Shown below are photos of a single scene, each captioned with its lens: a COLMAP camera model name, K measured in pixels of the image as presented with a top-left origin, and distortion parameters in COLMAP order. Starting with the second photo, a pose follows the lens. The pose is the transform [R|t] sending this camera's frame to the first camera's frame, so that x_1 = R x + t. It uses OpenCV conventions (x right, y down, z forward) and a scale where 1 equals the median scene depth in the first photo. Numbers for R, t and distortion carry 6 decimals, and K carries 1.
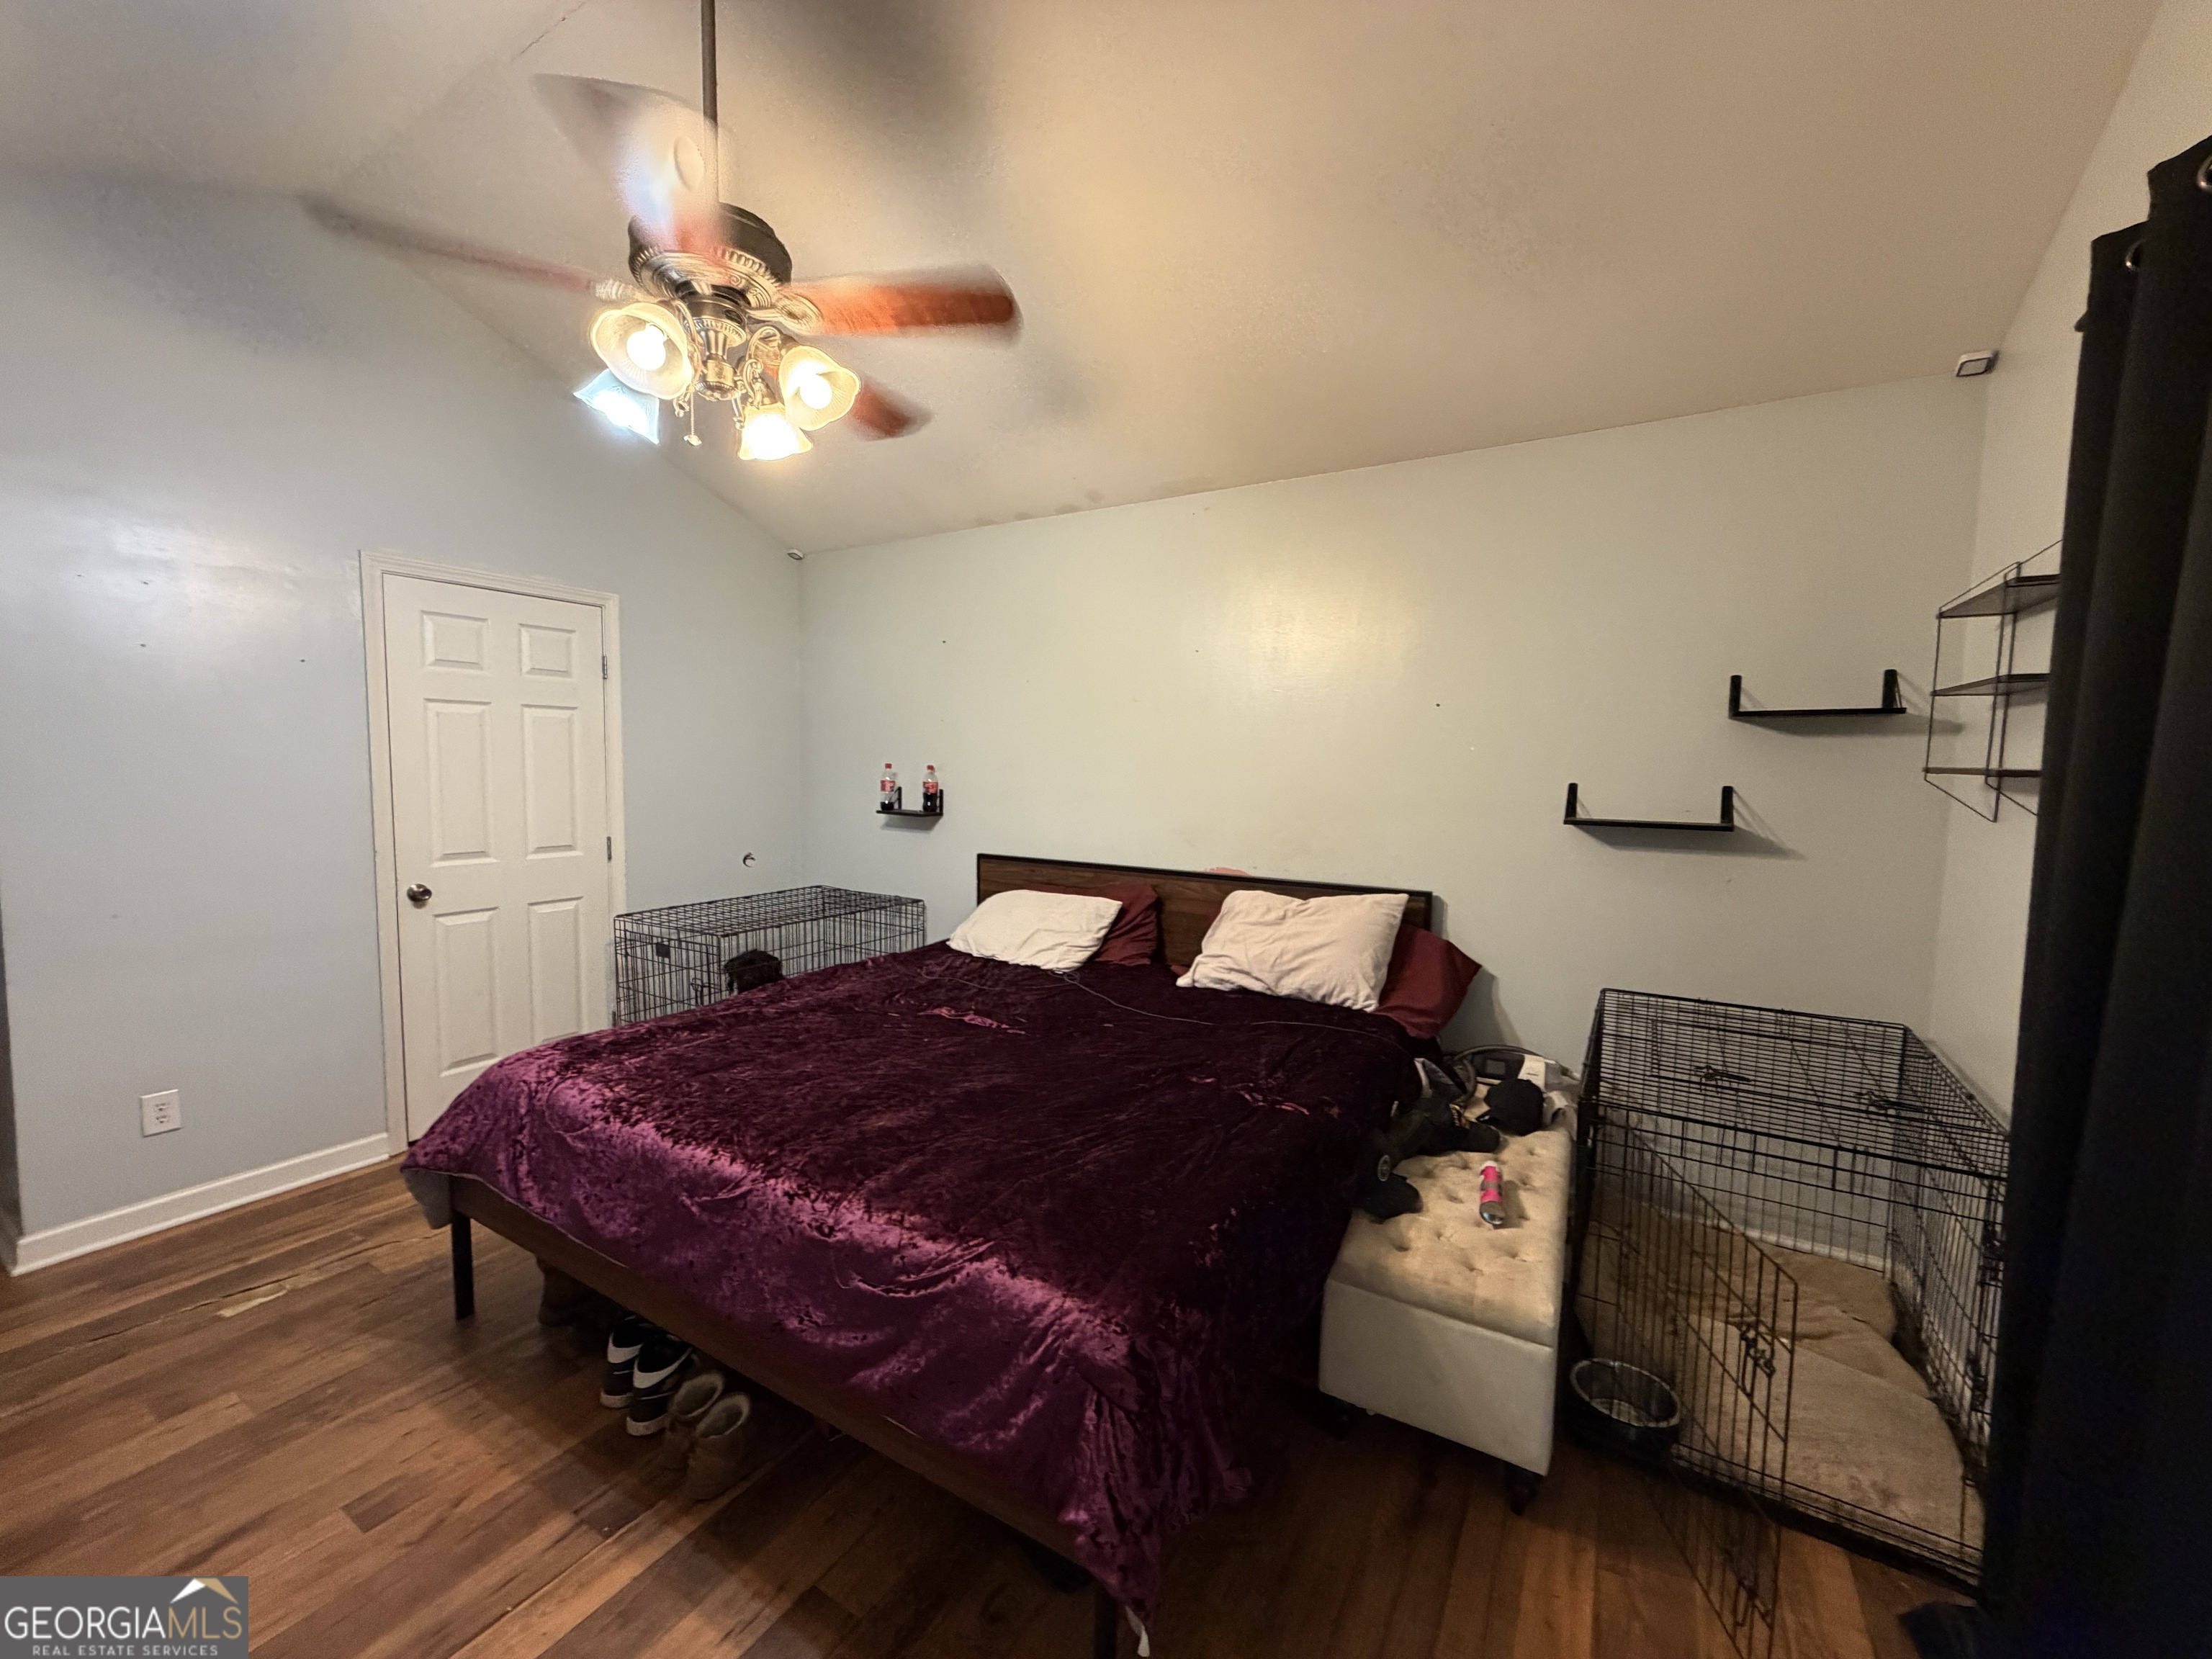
lens RADIAL K [[881.3, 0, 1105.8], [0, 881.3, 832.9], [0, 0, 1]] dist [0.002593, 0.000214]
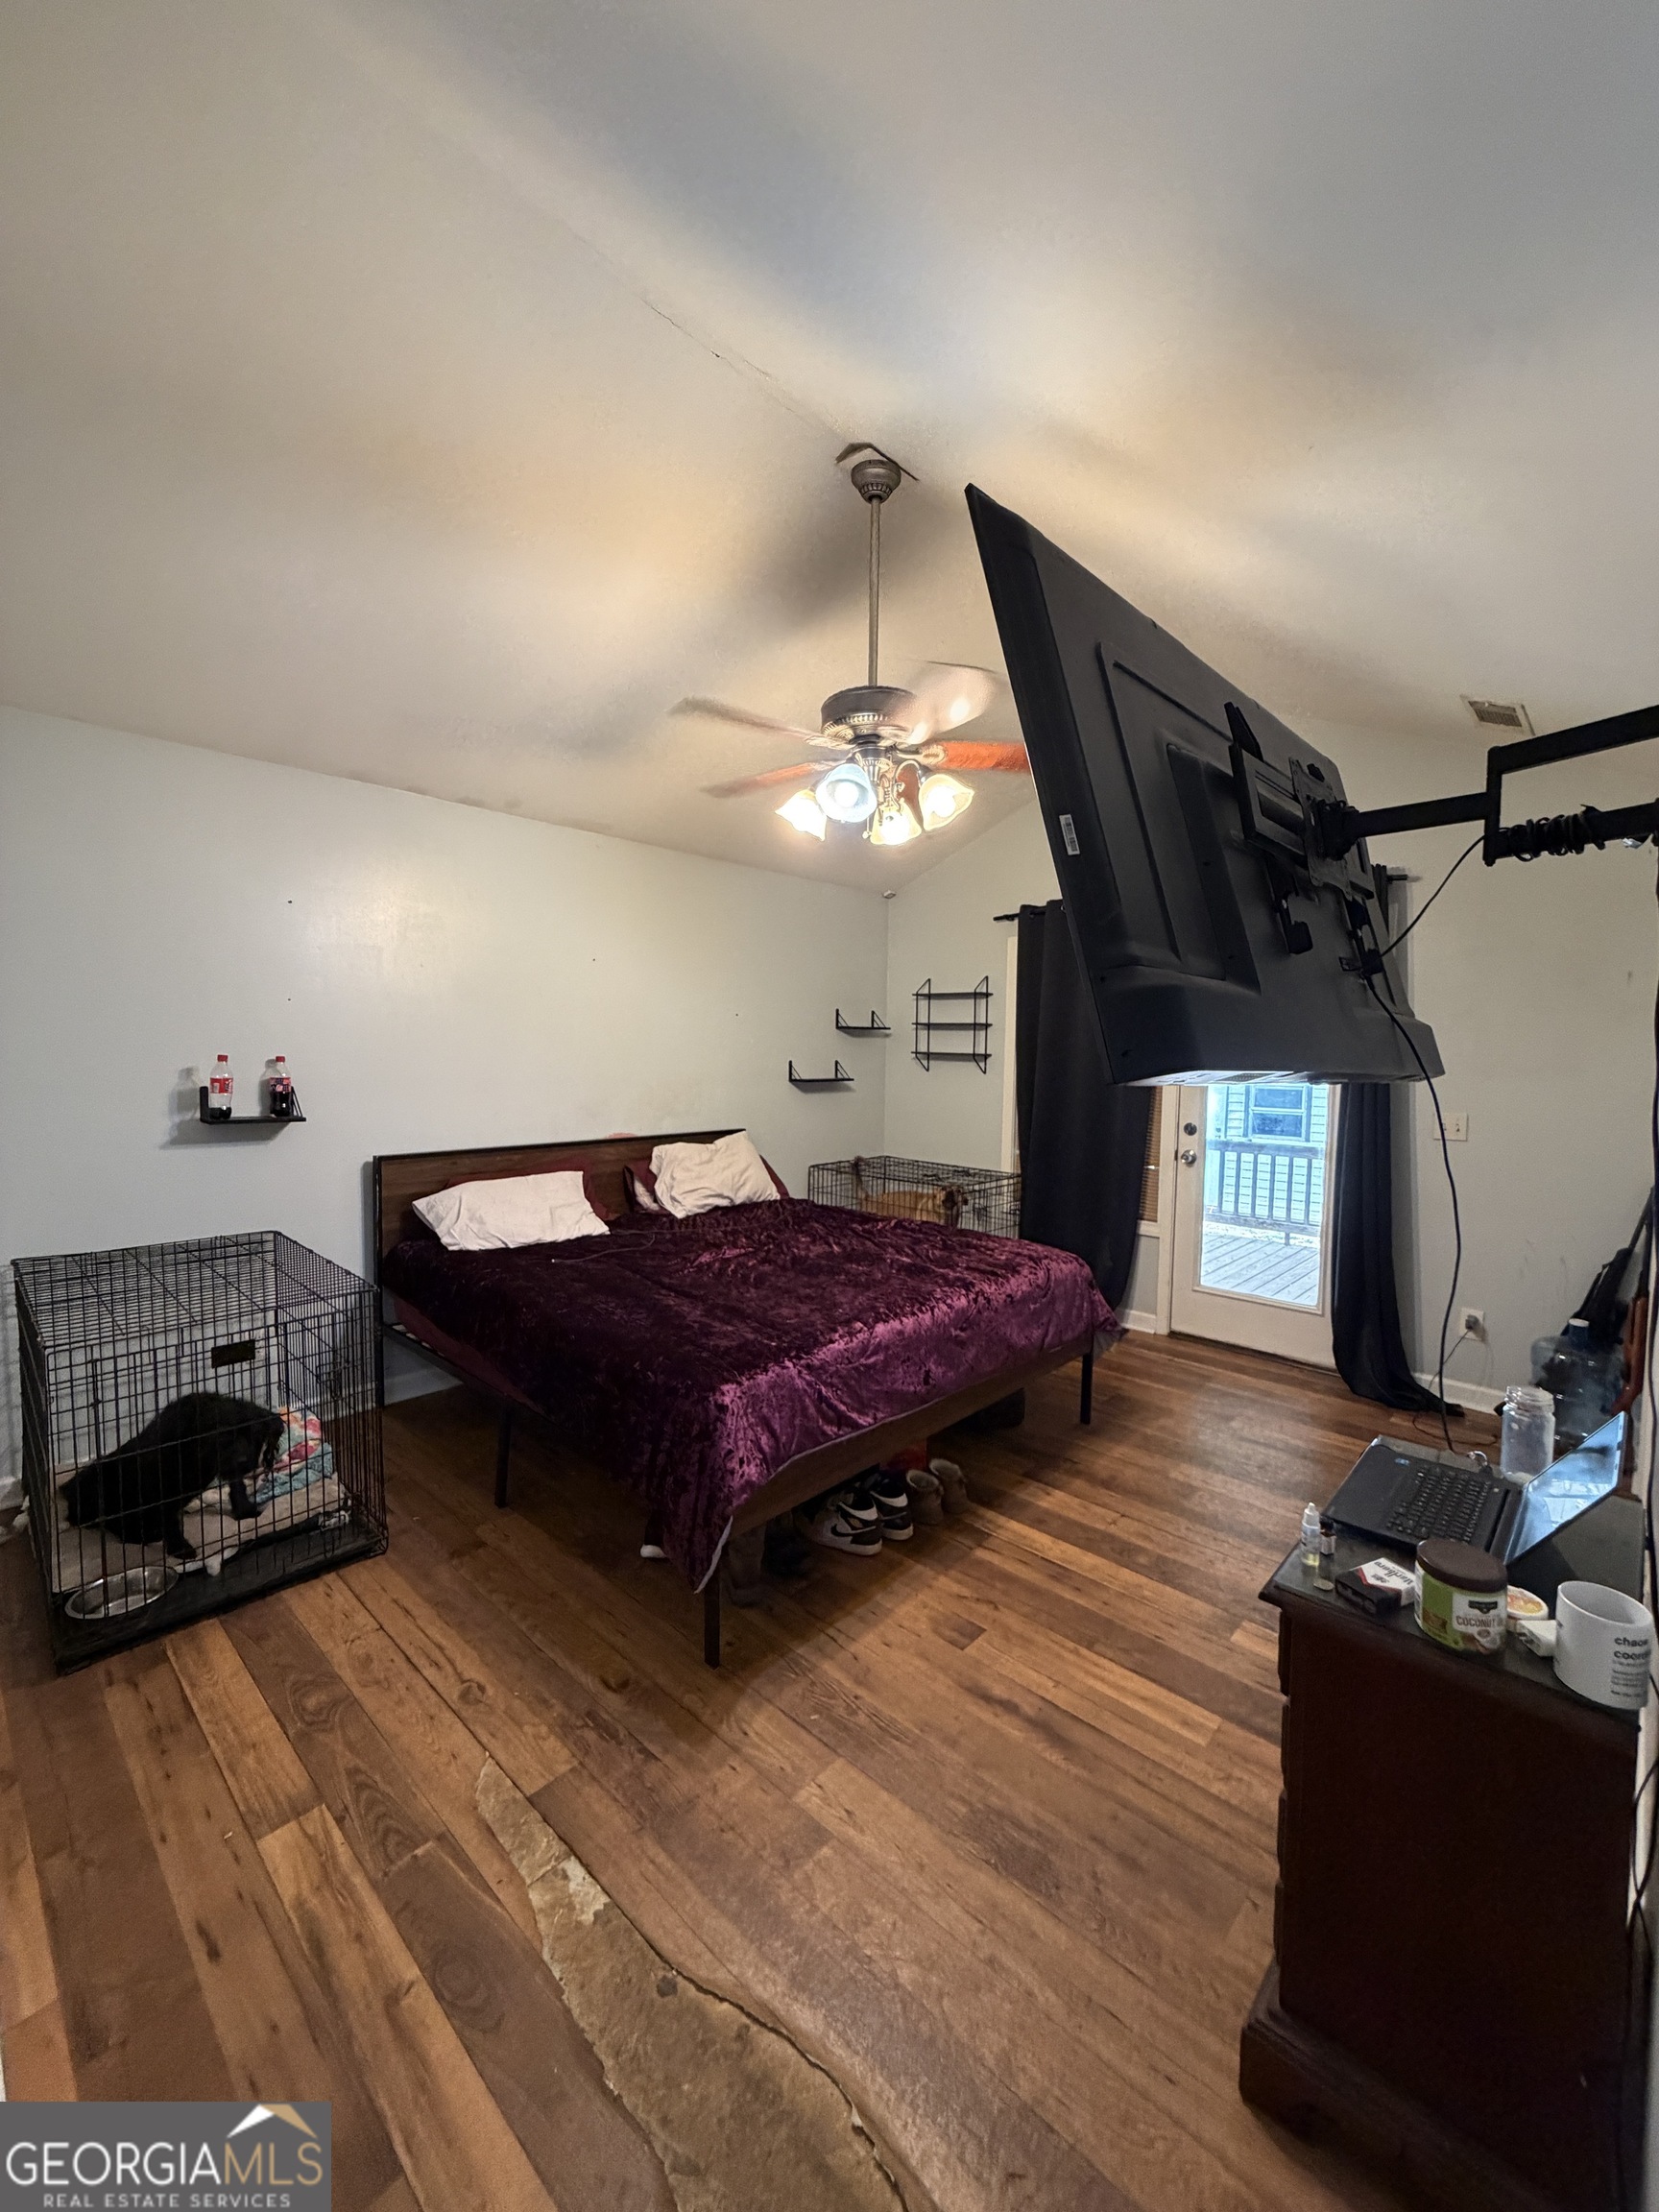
lens RADIAL K [[881.3, 0, 826.0], [0, 881.3, 1104.3], [0, 0, 1]] dist [0.002593, 0.000214]
pose [[0.202932, -0.072713, 0.976489, -1.217773], [0.068985, 0.995823, 0.059816, -0.066456], [-0.976760, 0.055225, 0.207100, 0.515166]]
